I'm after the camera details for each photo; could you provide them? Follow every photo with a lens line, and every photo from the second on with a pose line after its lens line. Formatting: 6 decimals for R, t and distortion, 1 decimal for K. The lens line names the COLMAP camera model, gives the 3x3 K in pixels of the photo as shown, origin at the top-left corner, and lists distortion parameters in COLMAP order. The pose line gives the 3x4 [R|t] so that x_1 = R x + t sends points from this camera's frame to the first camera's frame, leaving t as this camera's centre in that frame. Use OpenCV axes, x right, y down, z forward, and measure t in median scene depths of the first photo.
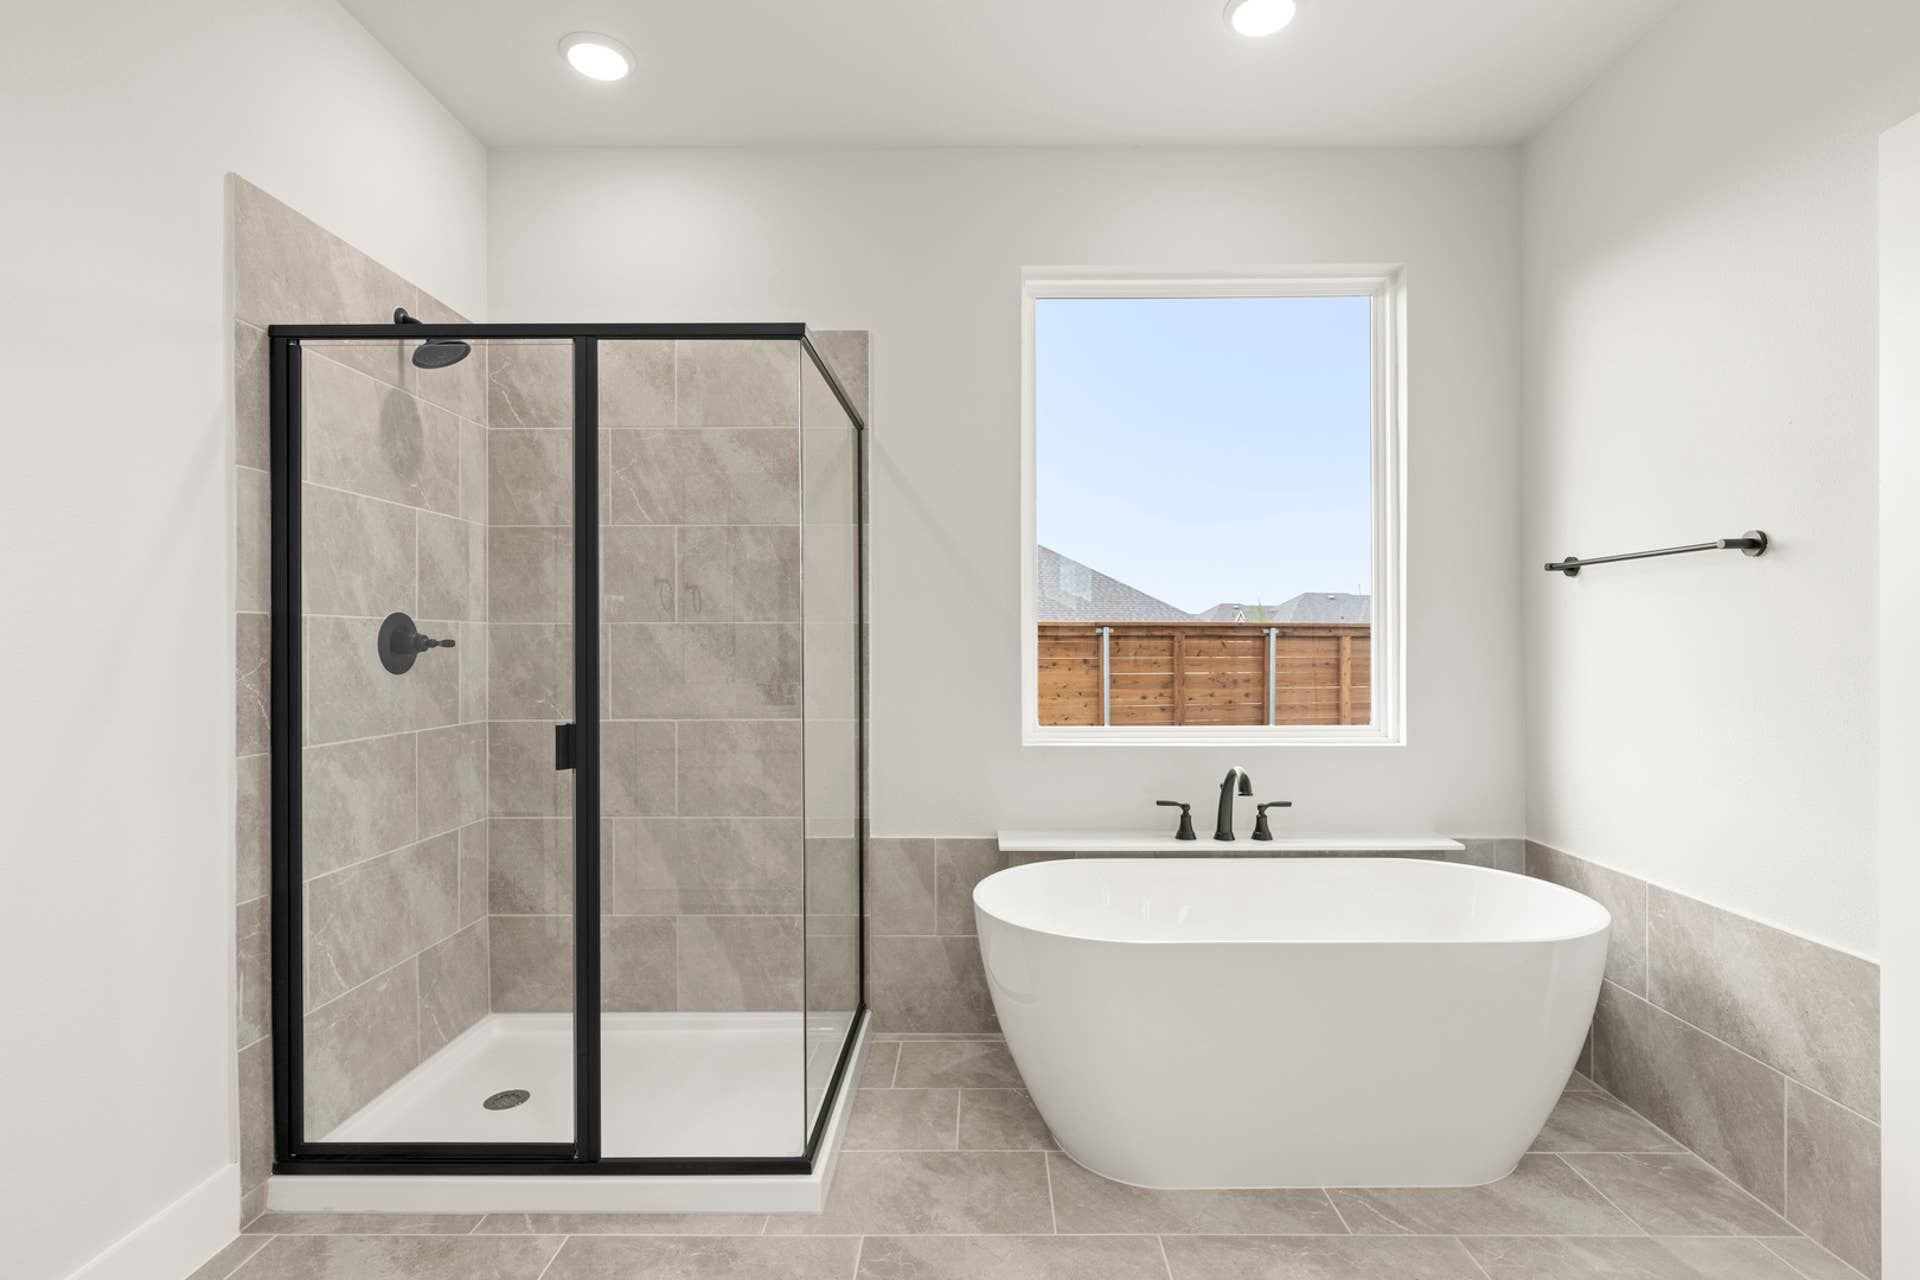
lens RADIAL K [[917.5, 0, 975.6], [0, 917.5, 645.2], [0, 0, 1]] dist [0.000327, -0.001775]
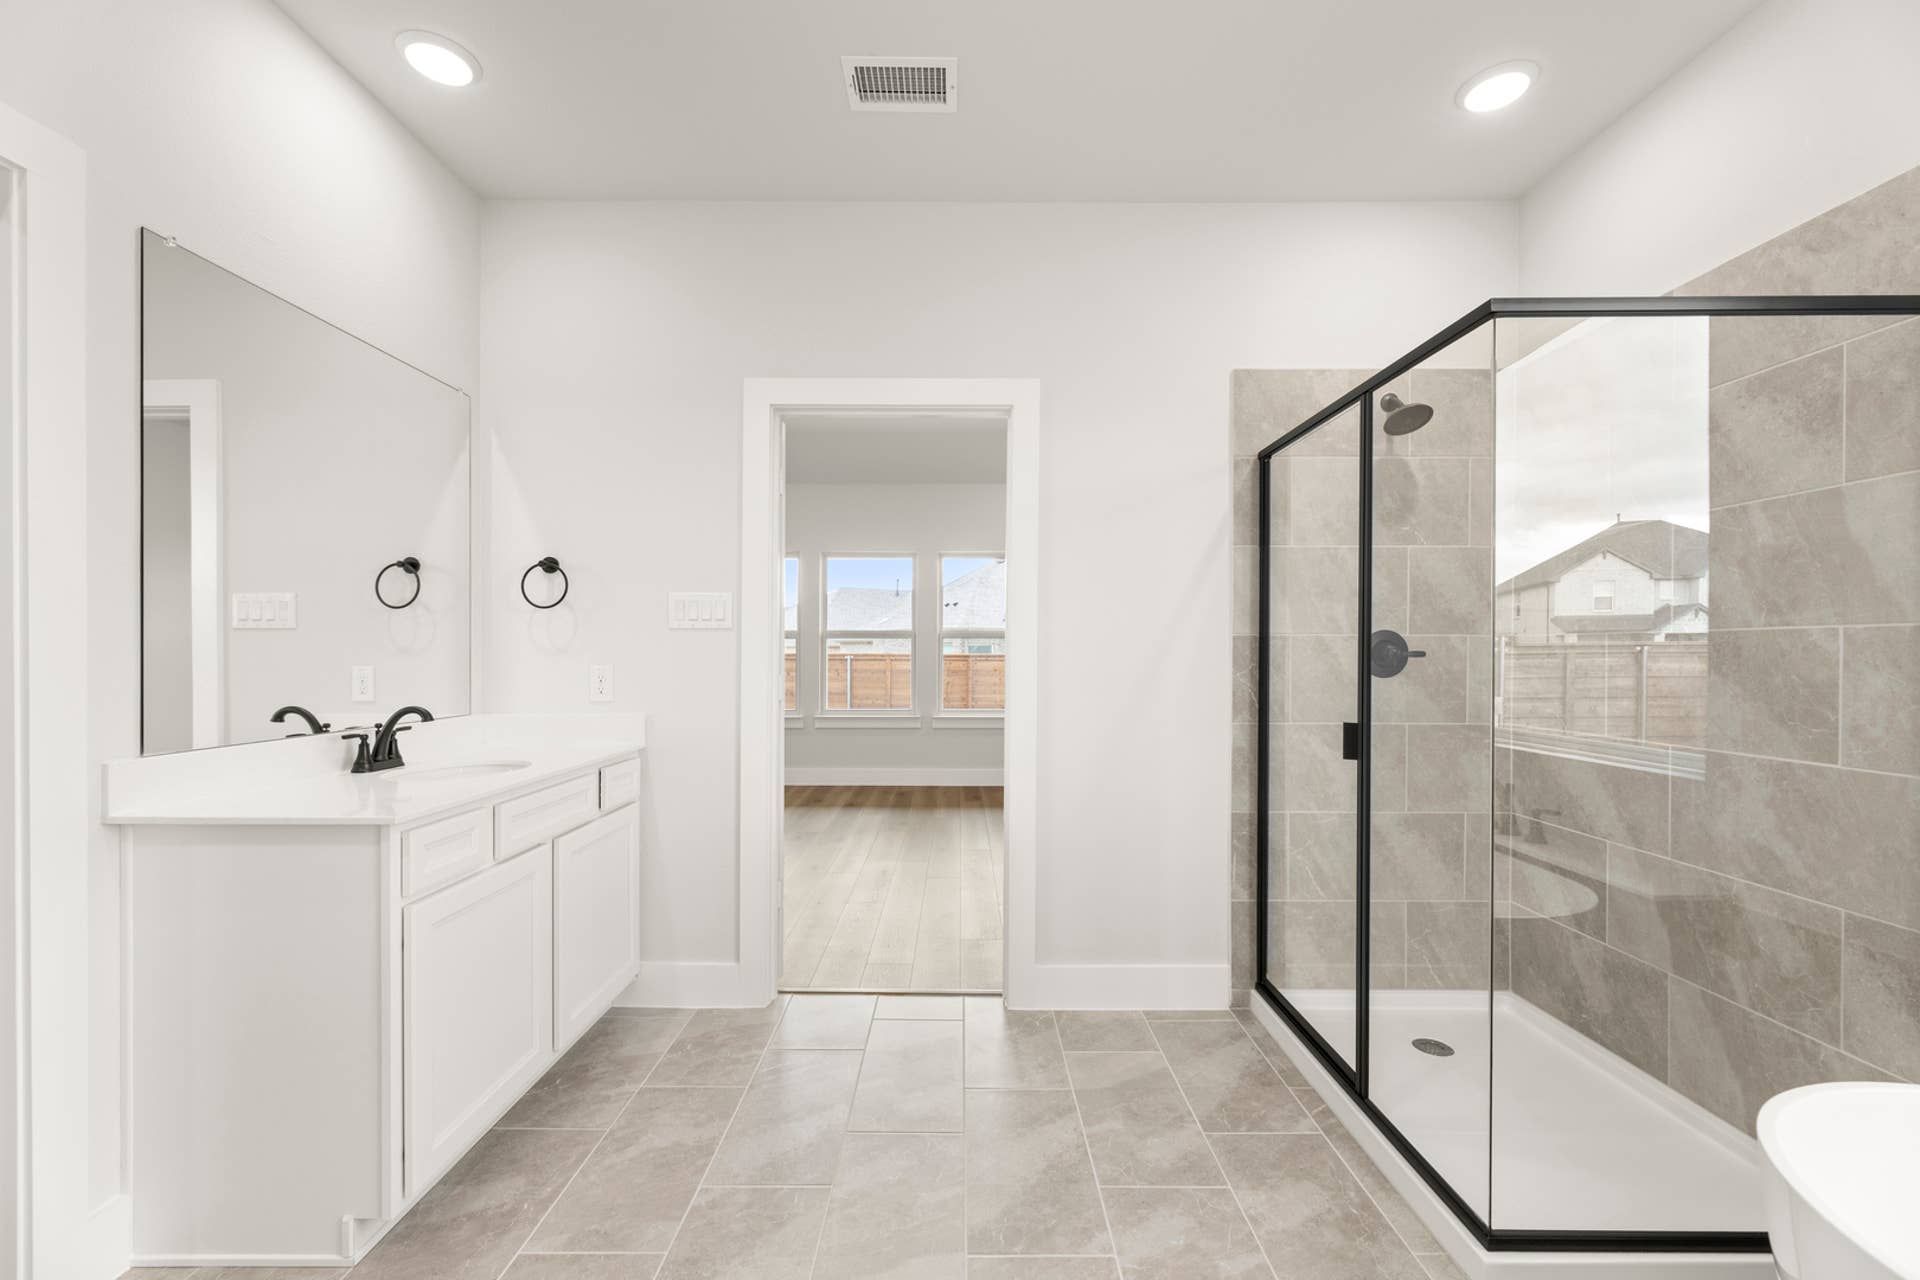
lens RADIAL K [[808.6, 0, 974.7], [0, 808.6, 653.4], [0, 0, 1]] dist [0.001858, 0.000347]
pose [[-0.003105, 0.004459, -0.999985, 0.654209], [-0.002865, 0.999986, 0.004468, -0.007731], [0.999991, 0.002879, -0.003092, 0.537935]]
